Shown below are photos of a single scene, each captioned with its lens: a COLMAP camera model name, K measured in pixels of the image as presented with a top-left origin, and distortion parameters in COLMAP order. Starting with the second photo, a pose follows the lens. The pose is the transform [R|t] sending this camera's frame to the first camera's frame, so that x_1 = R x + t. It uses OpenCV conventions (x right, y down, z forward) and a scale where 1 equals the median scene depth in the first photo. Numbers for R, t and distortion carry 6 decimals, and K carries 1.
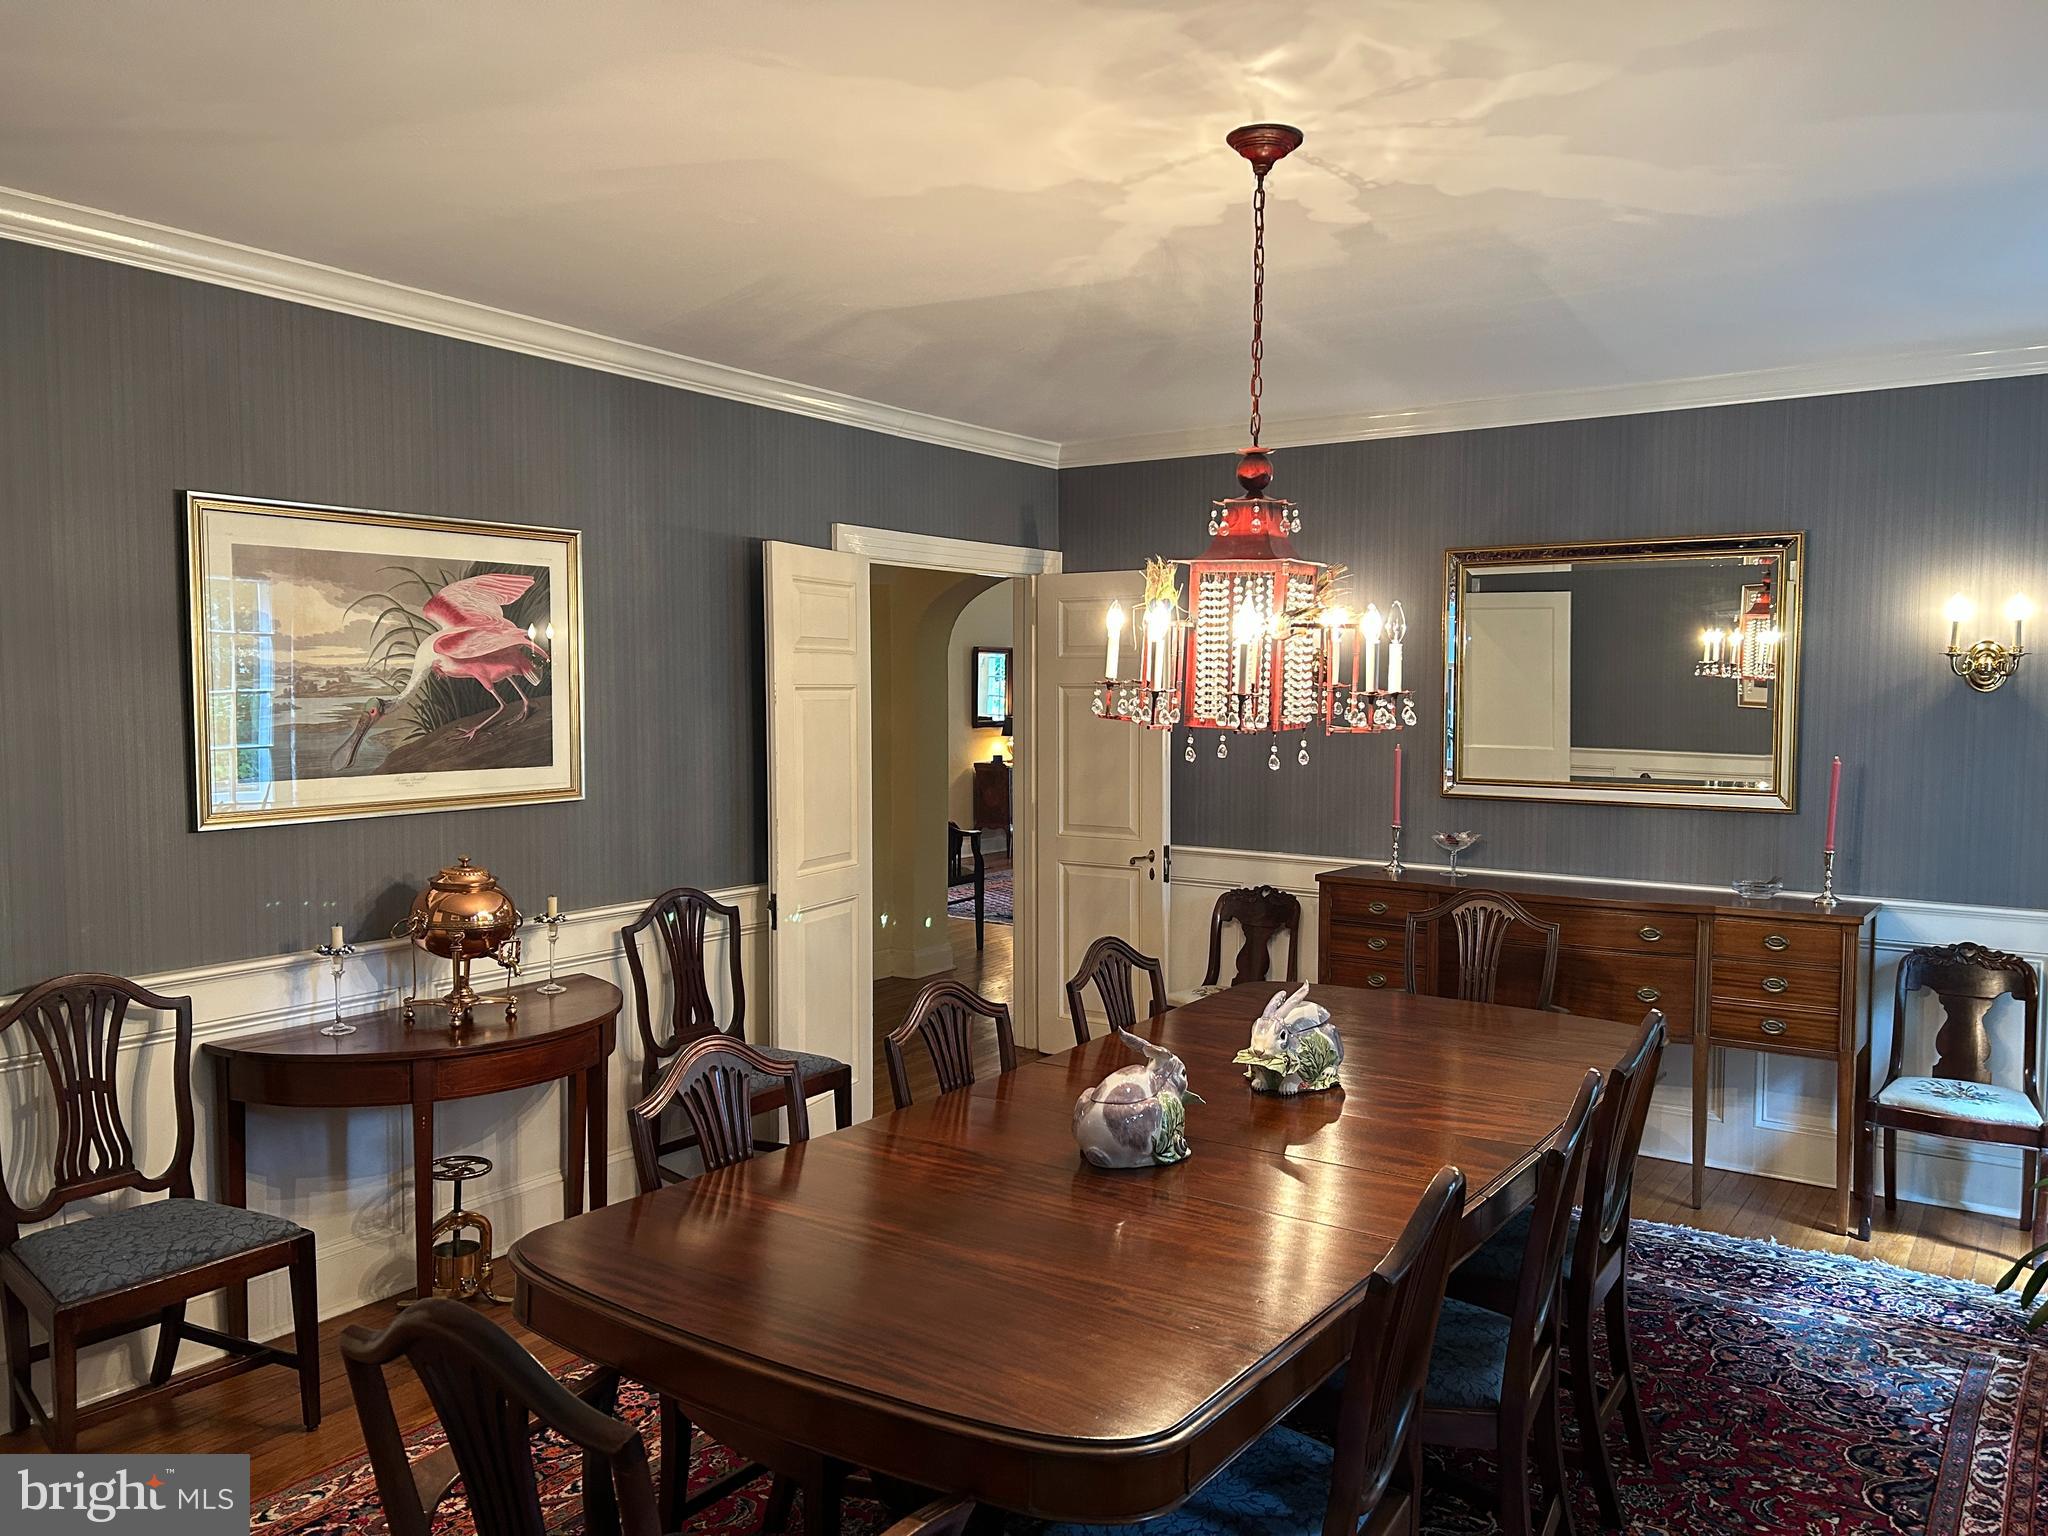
lens RADIAL K [[1546.1, 0, 1020.9], [0, 1546.1, 779.0], [0, 0, 1]] dist [0.067912, -0.077481]
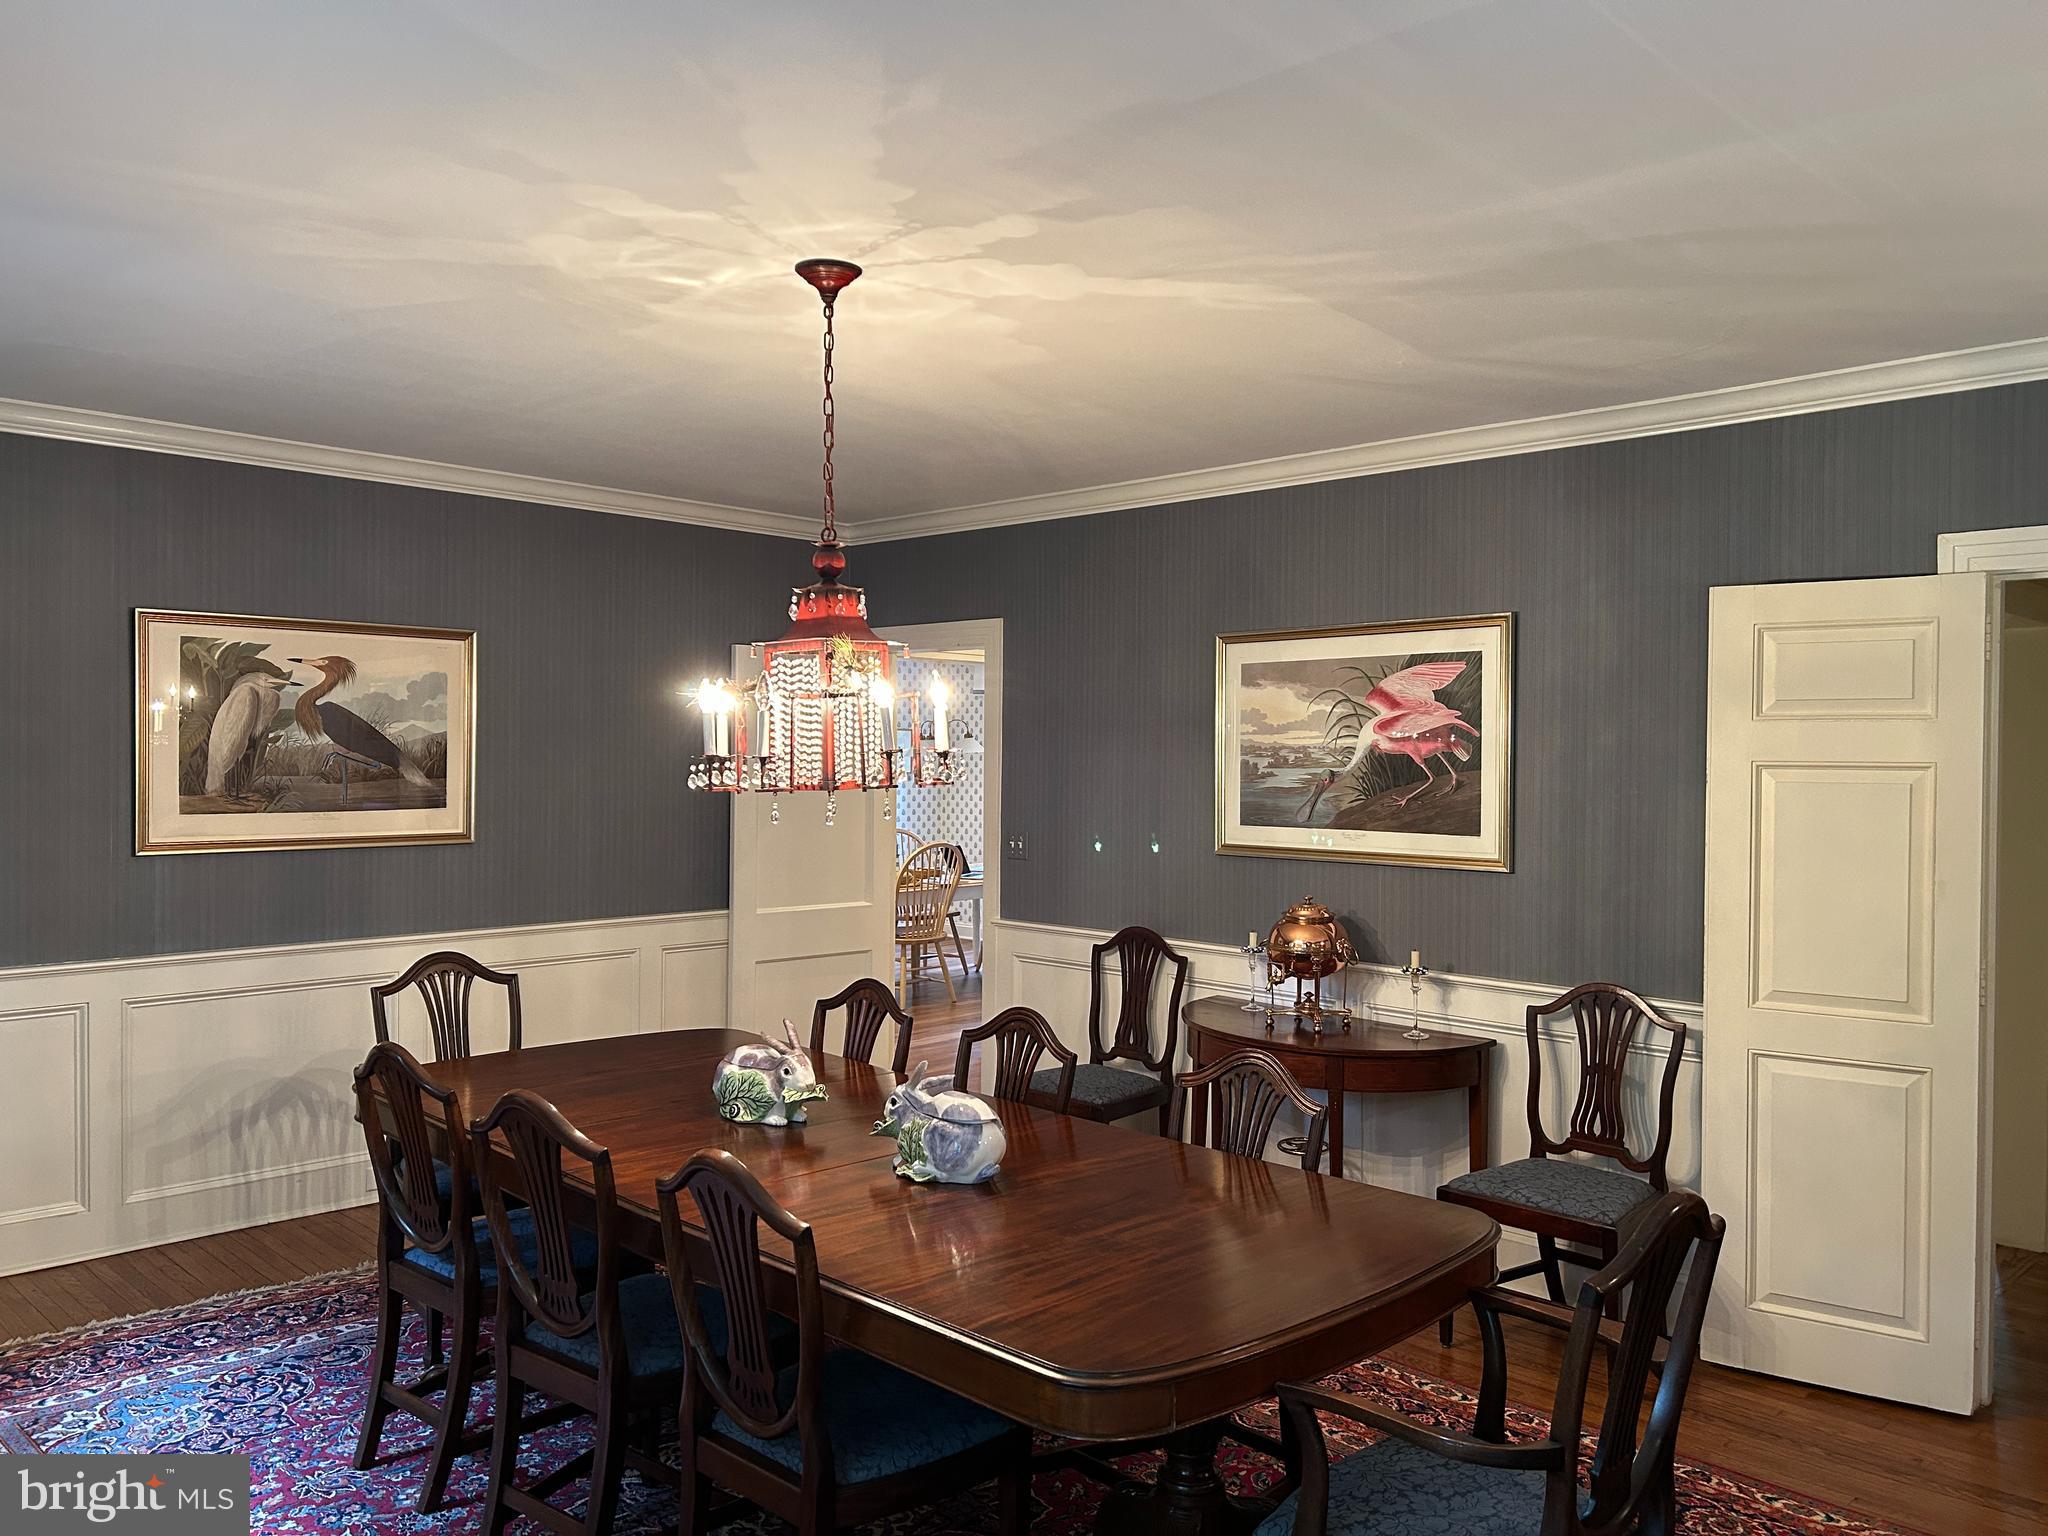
lens RADIAL K [[1546.1, 0, 1022.8], [0, 1546.1, 762.8], [0, 0, 1]] dist [0.067912, -0.077481]
pose [[-0.190623, -0.005296, -0.981649, 0.881417], [-0.074933, 0.997146, 0.009171, -0.049186], [0.978799, 0.075306, -0.190476, 0.976383]]
